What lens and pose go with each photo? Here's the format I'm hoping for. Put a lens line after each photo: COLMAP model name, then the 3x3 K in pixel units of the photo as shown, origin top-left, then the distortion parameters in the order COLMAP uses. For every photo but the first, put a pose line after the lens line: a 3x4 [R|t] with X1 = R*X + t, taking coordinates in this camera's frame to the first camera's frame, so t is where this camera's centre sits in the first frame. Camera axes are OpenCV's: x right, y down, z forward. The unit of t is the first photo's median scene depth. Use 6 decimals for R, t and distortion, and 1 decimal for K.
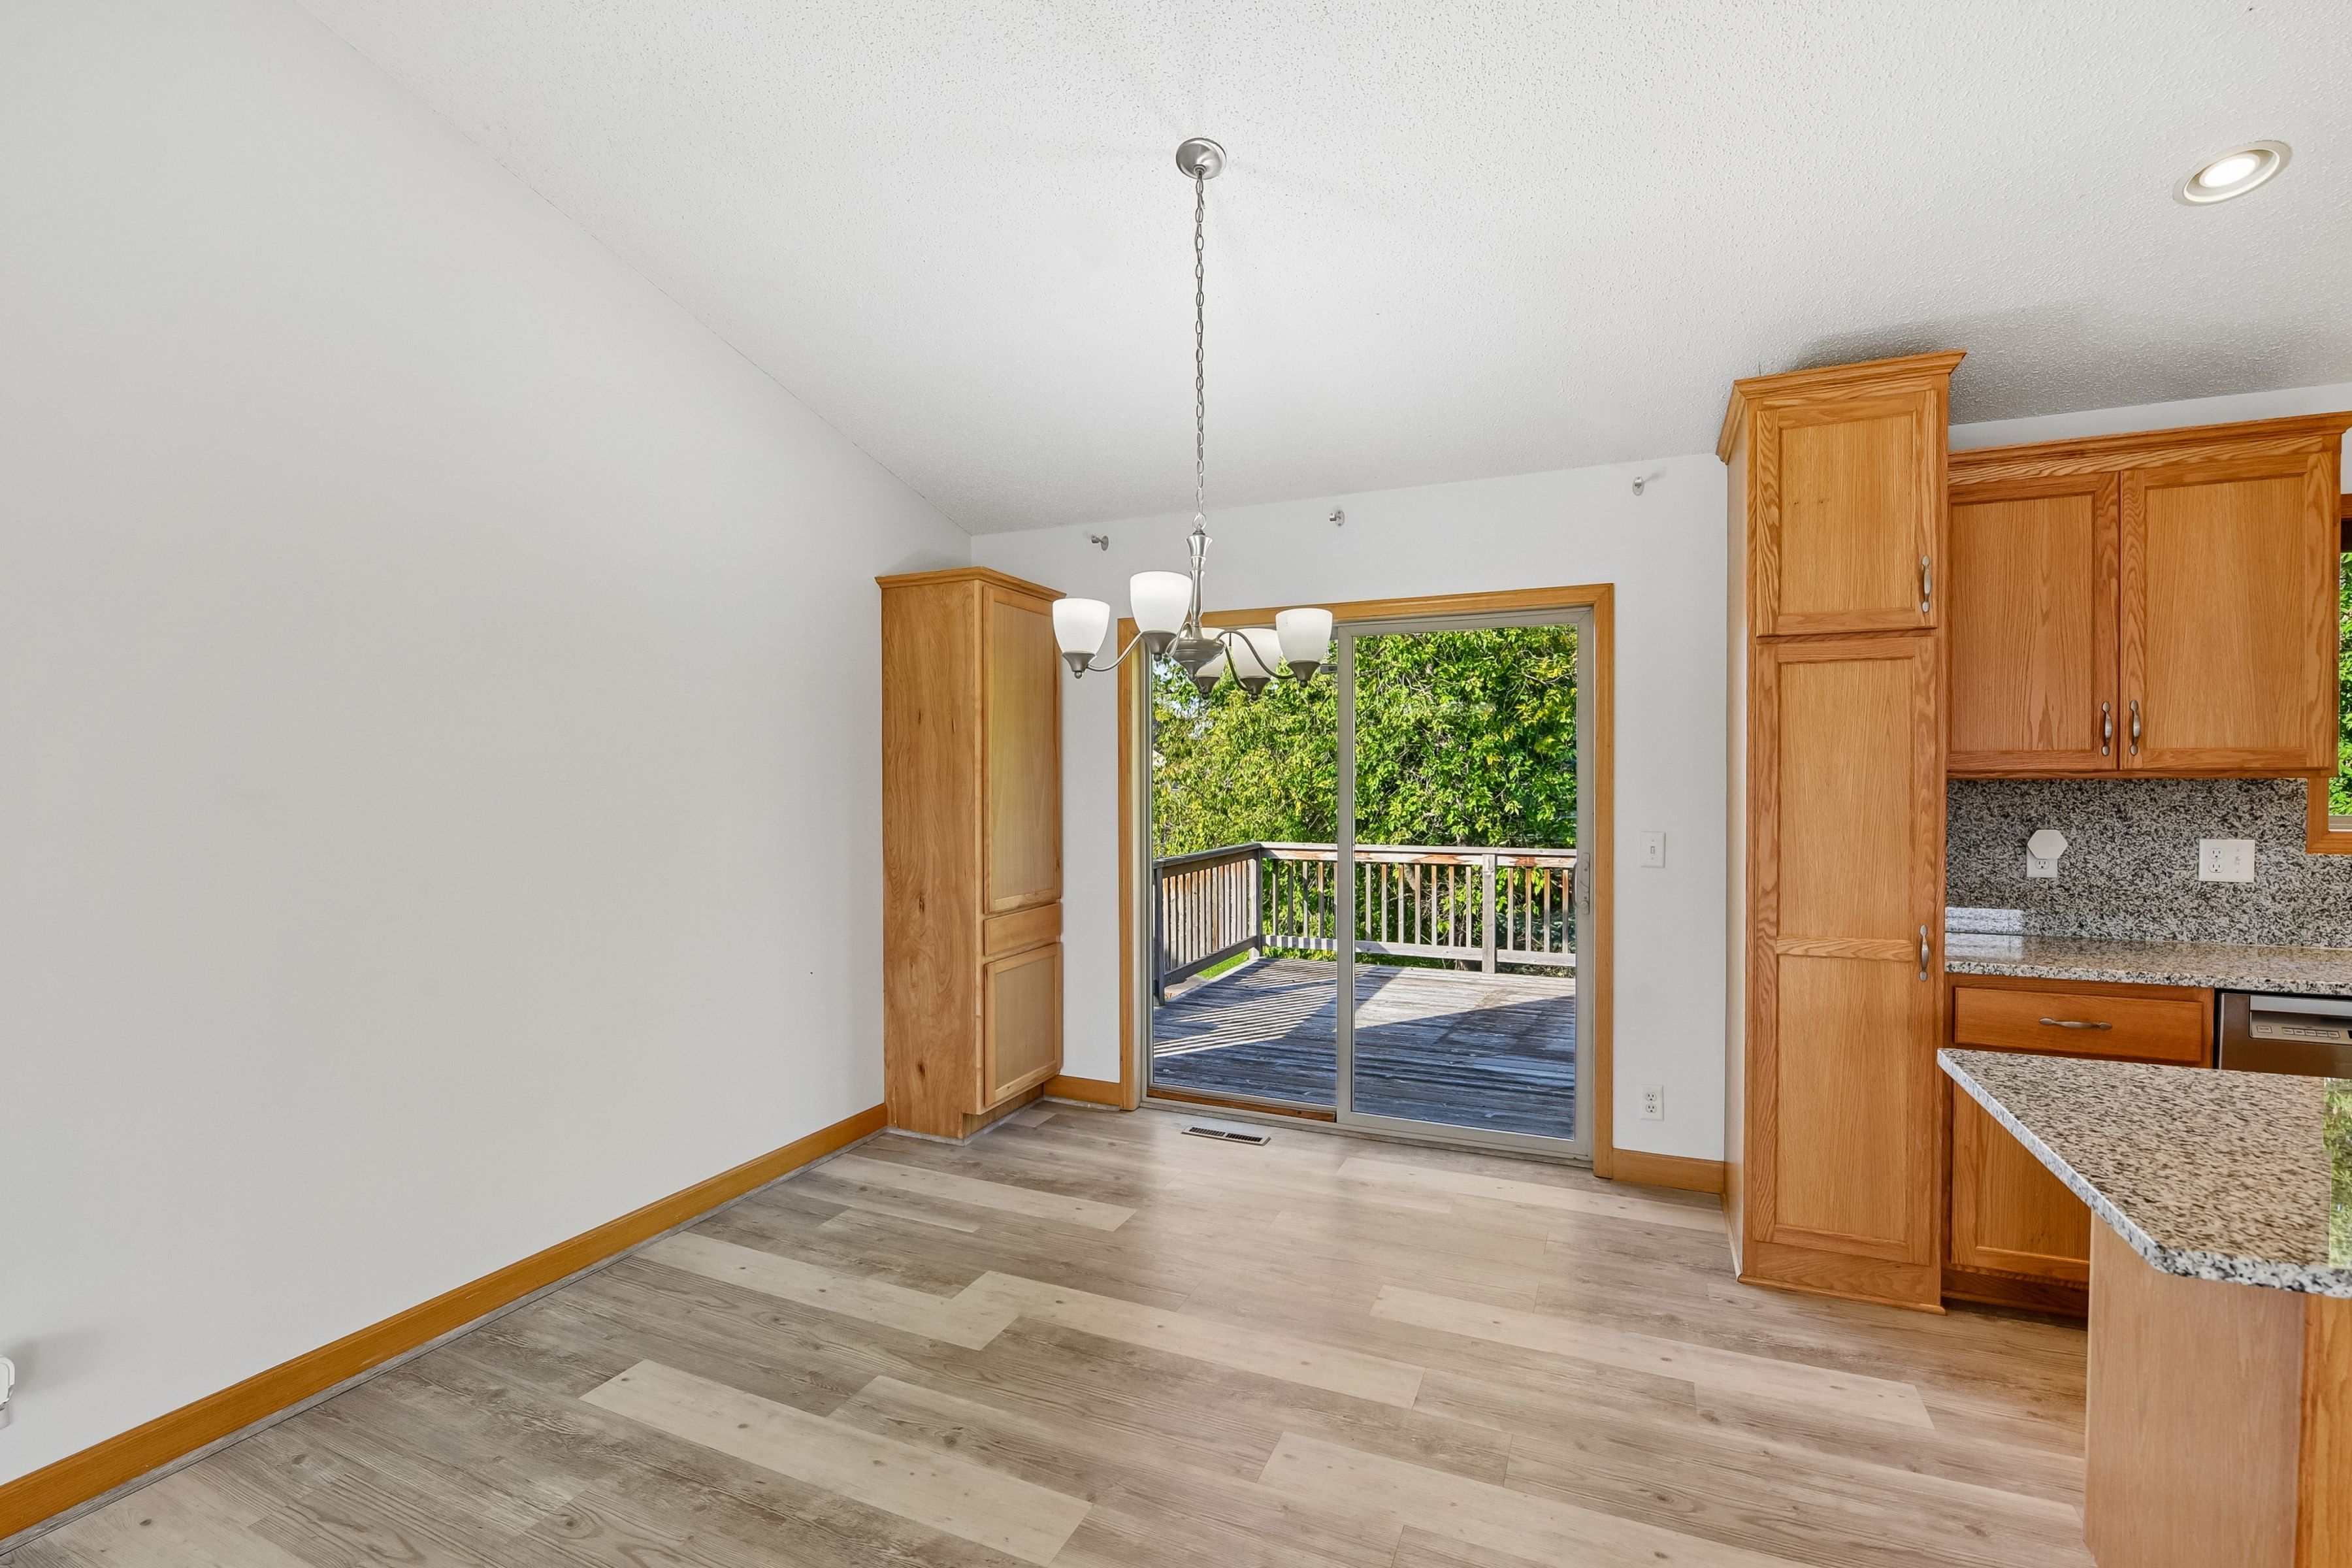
lens RADIAL K [[1042.7, 0, 1158.9], [0, 1042.7, 791.9], [0, 0, 1]] dist [-0.010928, -0.003722]
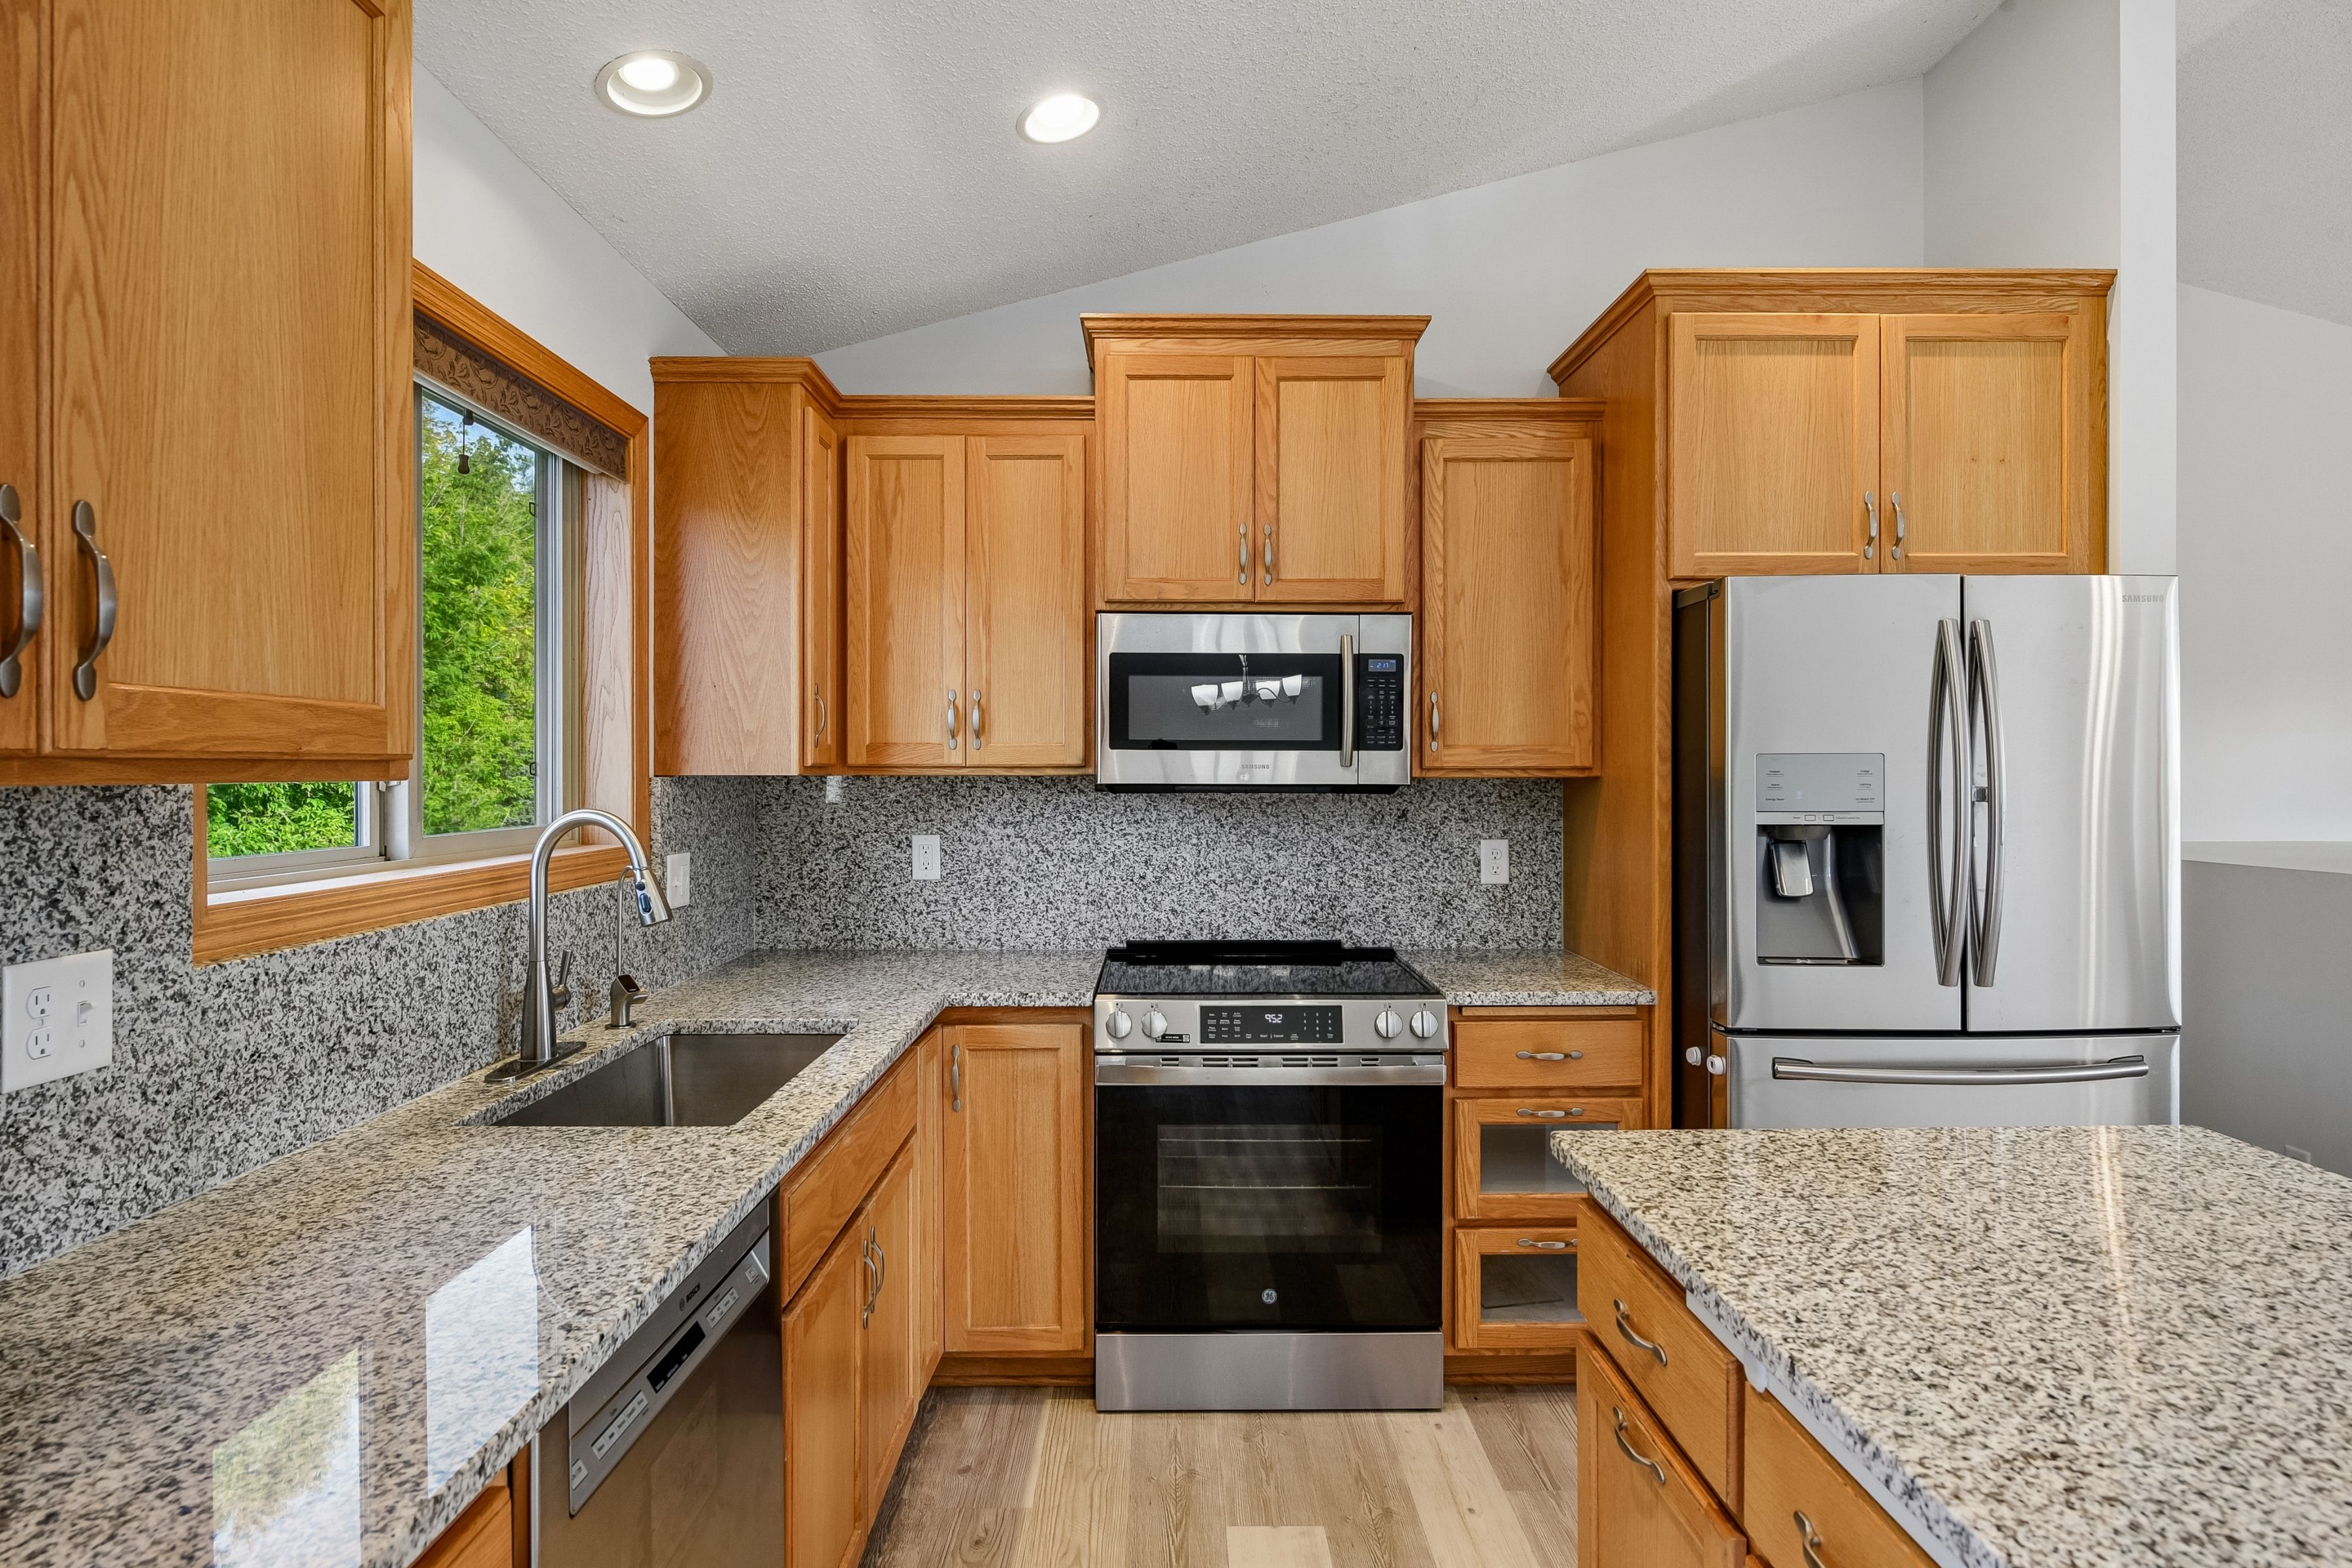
lens RADIAL K [[1231.5, 0, 1171.8], [0, 1231.5, 775.2], [0, 0, 1]] dist [-0.004577, -0.001680]
pose [[-0.415254, 0.001175, 0.909705, 0.504780], [0.016627, 0.999842, 0.006299, -0.012626], [-0.909553, 0.017741, -0.415208, 0.832511]]
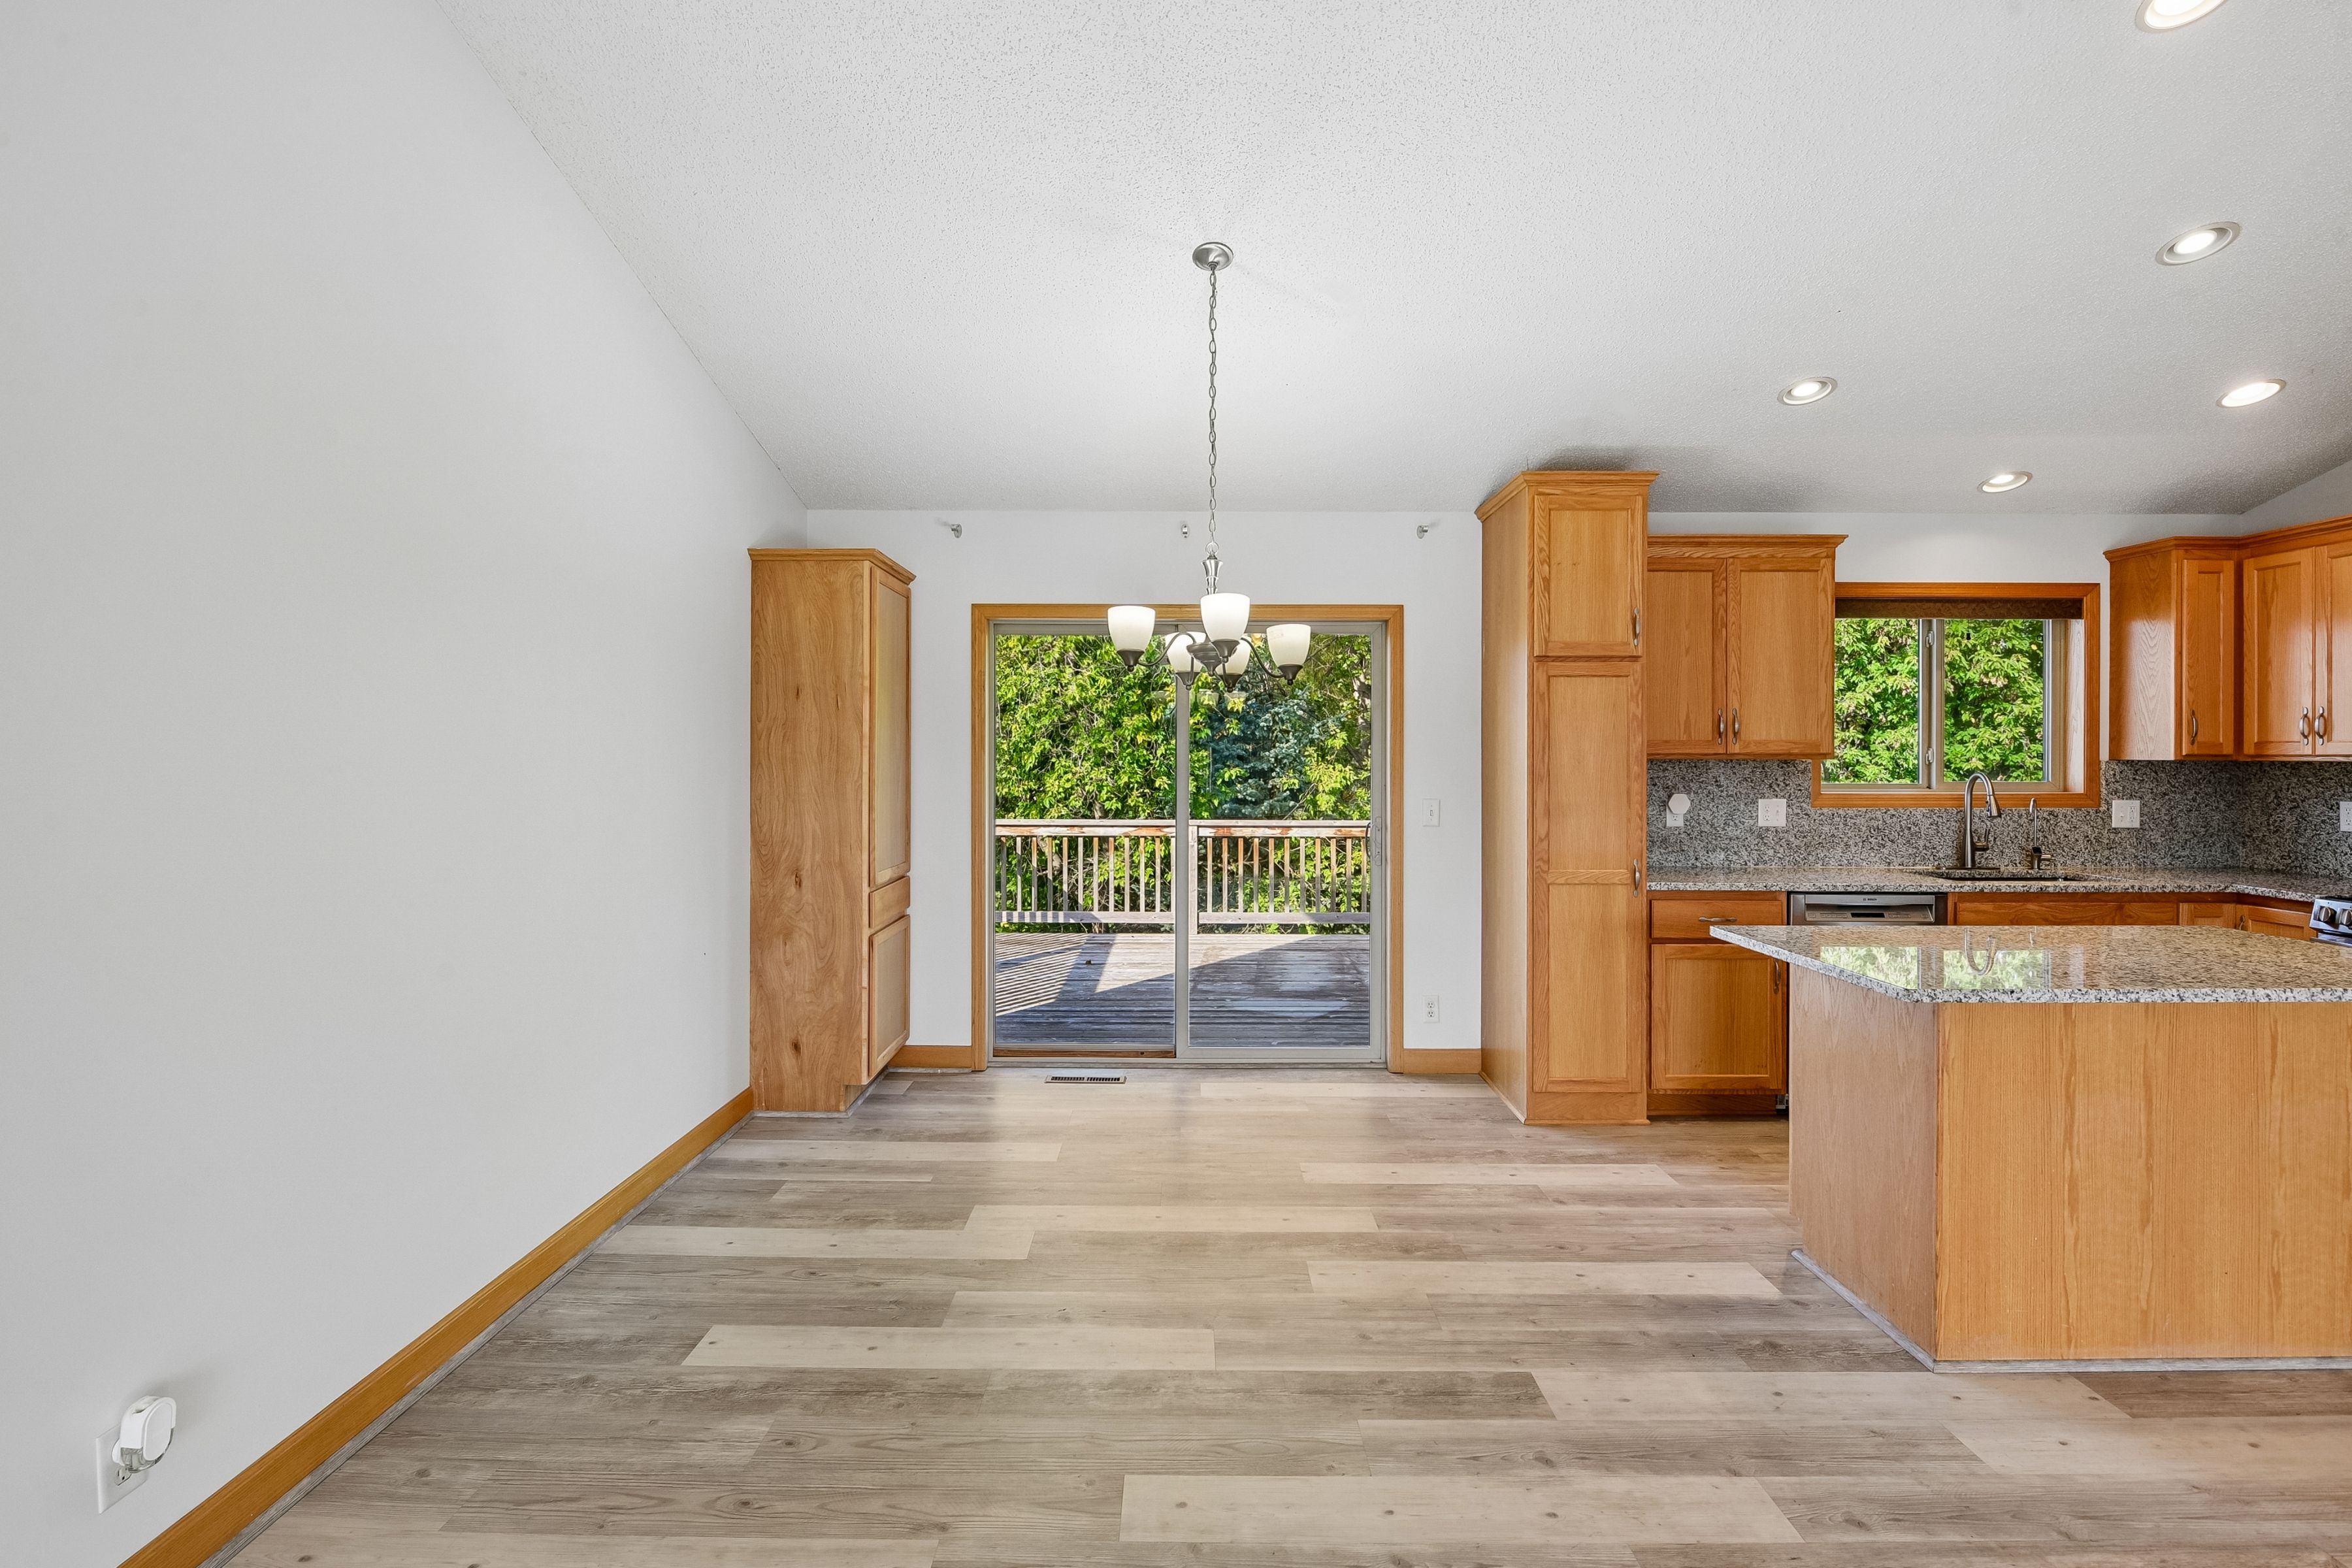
lens RADIAL K [[1099.7, 0, 1176.8], [0, 1099.7, 752.8], [0, 0, 1]] dist [-0.011565, -0.001236]
pose [[0.914580, 0.006858, 0.404347, -0.451476], [-0.000546, 0.999876, -0.015722, 0.003151], [-0.404405, 0.014158, 0.914471, -0.149743]]
